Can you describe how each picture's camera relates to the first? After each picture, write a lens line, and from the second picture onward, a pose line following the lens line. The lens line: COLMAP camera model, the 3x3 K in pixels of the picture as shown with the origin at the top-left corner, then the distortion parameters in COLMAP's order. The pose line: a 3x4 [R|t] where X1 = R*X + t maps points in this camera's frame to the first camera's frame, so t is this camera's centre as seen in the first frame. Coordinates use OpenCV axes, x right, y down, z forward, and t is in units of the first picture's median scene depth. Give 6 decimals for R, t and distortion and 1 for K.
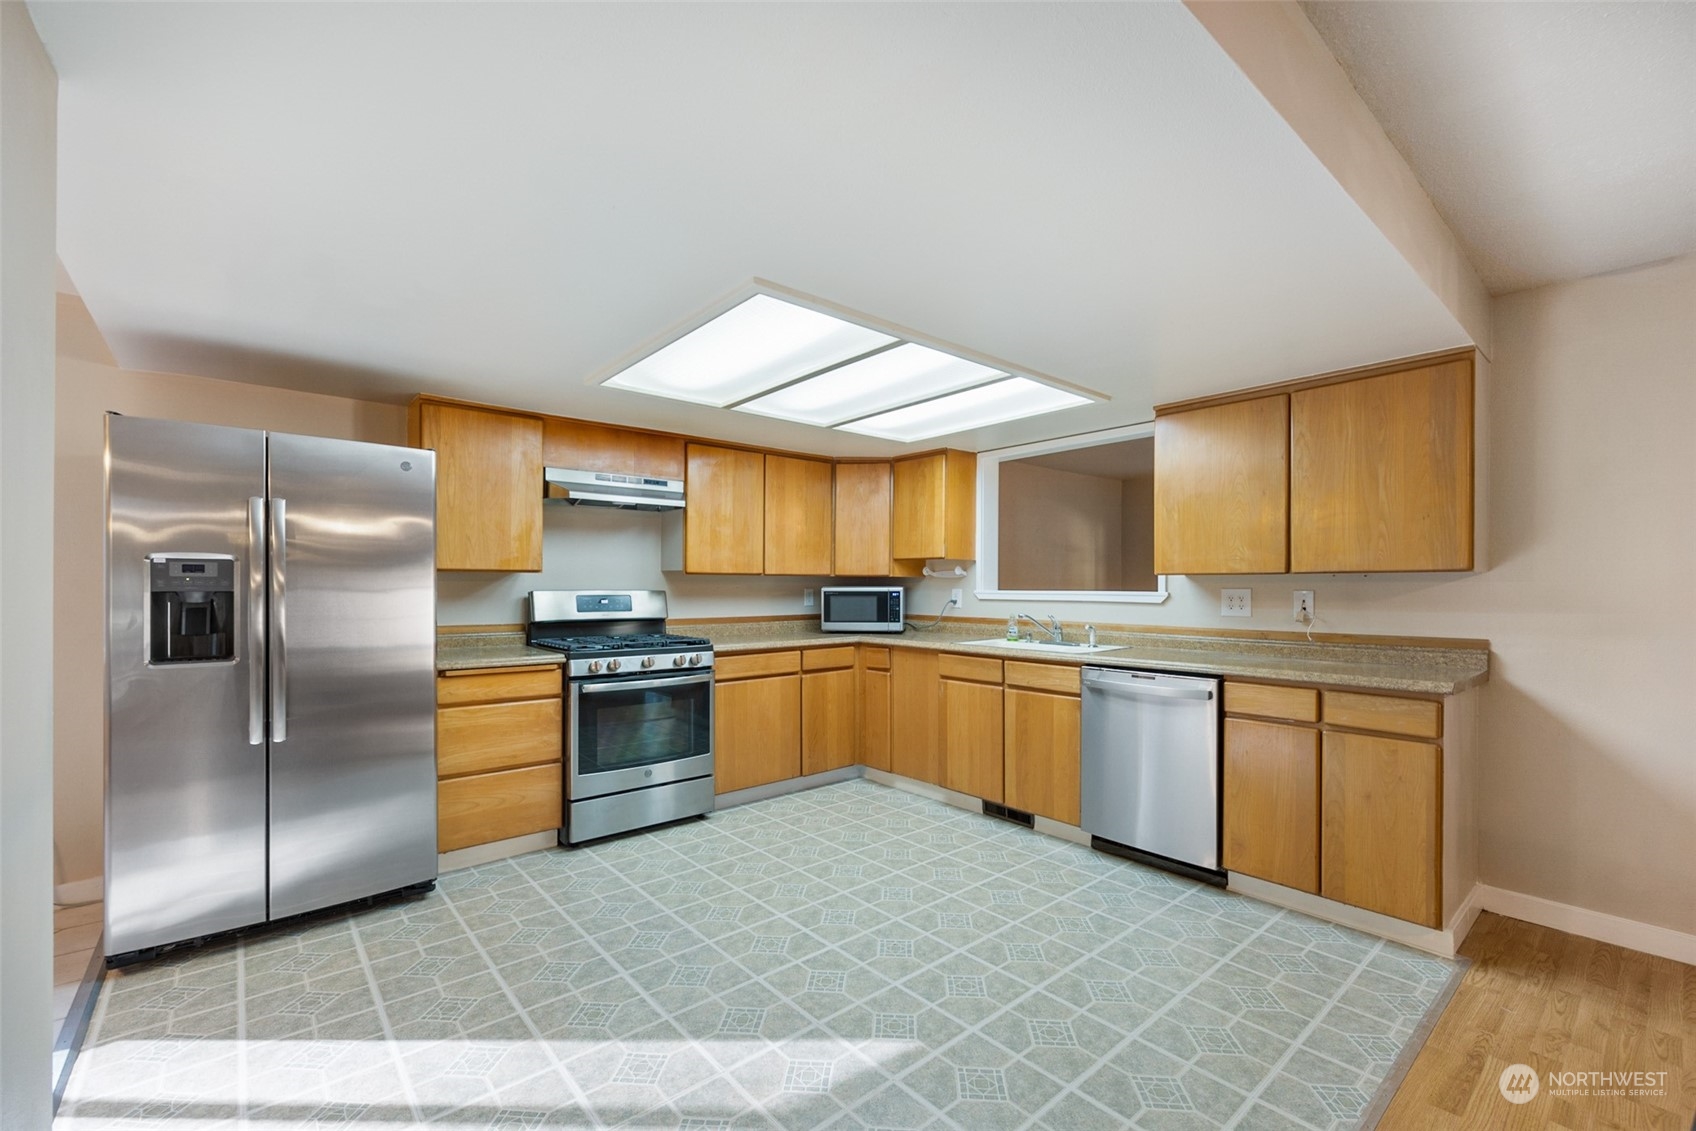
lens RADIAL K [[713.5, 0, 849.5], [0, 713.5, 588.3], [0, 0, 1]] dist [0.006231, -0.000069]
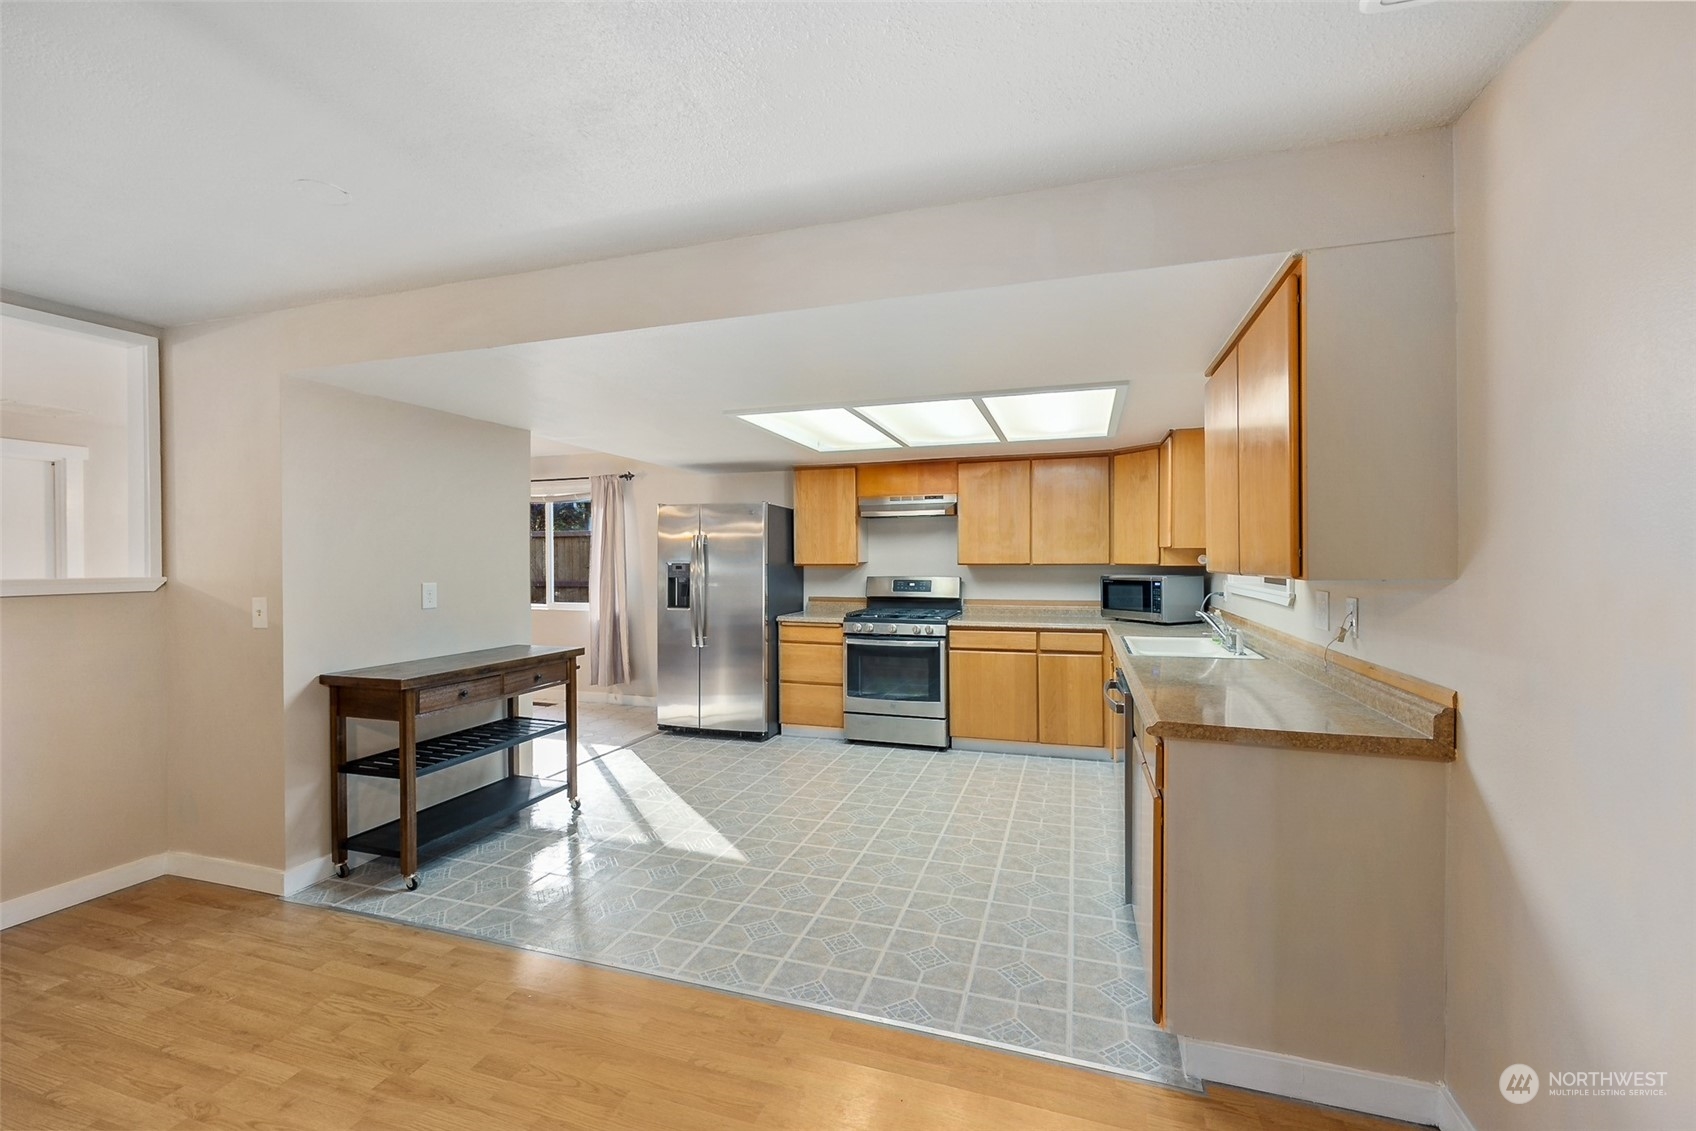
lens RADIAL K [[701.8, 0, 851.6], [0, 701.8, 563.9], [0, 0, 1]] dist [0.006086, -0.000315]
pose [[0.520925, 0.002694, -0.853598, 0.821245], [0.001739, 0.999990, 0.004217, -0.029628], [0.853601, -0.003681, 0.520915, 0.184369]]
